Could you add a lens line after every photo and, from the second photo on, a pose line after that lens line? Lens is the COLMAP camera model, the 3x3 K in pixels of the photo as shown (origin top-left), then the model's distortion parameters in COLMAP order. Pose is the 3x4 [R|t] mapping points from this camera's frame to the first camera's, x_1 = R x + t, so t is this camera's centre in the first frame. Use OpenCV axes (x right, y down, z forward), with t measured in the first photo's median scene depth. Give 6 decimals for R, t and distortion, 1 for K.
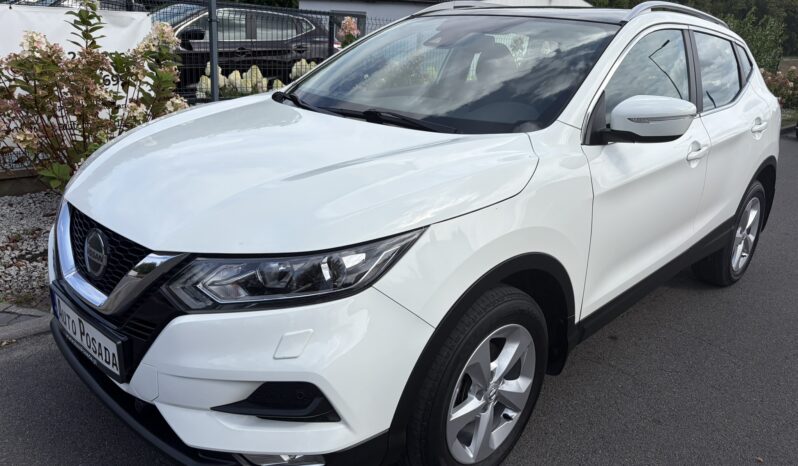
lens RADIAL K [[613.9, 0, 397.7], [0, 613.9, 238.3], [0, 0, 1]] dist [0.010086, 0.007511]
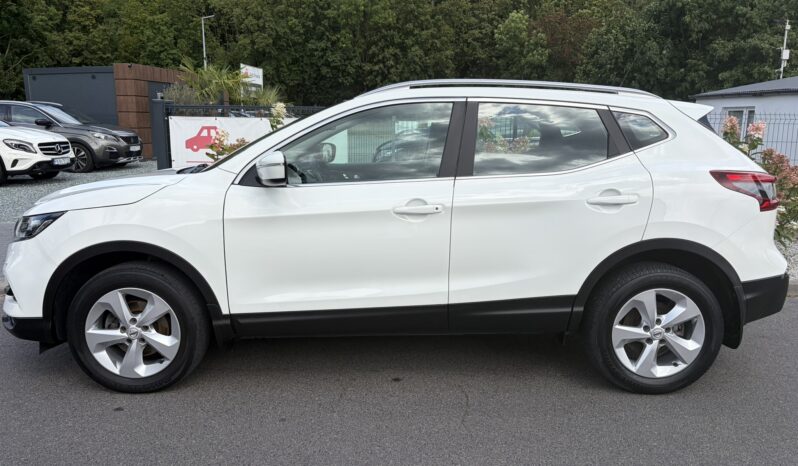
lens RADIAL K [[606.8, 0, 399.0], [0, 606.8, 233.0], [0, 0, 1]] dist [0.005021, 0.003899]
pose [[0.701049, 0.074124, -0.709250, 1.632672], [-0.196745, 0.976086, -0.092458, 0.012250], [0.685436, 0.204359, 0.698867, 0.312114]]
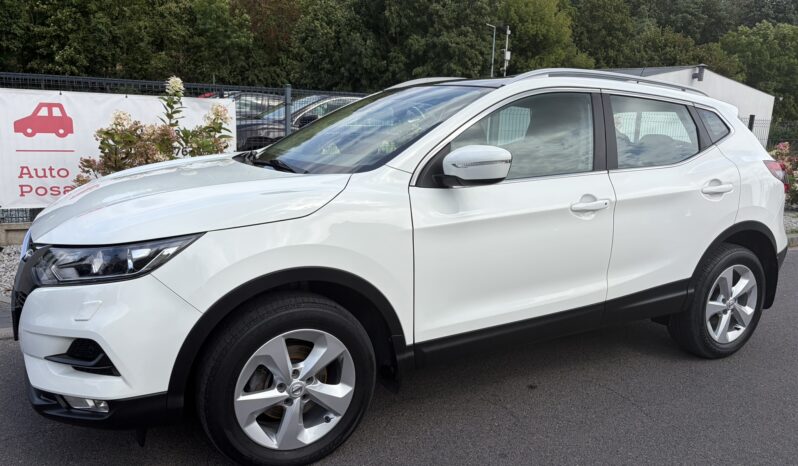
lens RADIAL K [[613.9, 0, 397.7], [0, 613.9, 238.3], [0, 0, 1]] dist [0.010086, 0.007511]
pose [[0.957216, 0.034801, -0.287274, 0.632435], [-0.074738, 0.988792, -0.129247, 0.100562], [0.279556, 0.145187, 0.949088, -0.091745]]
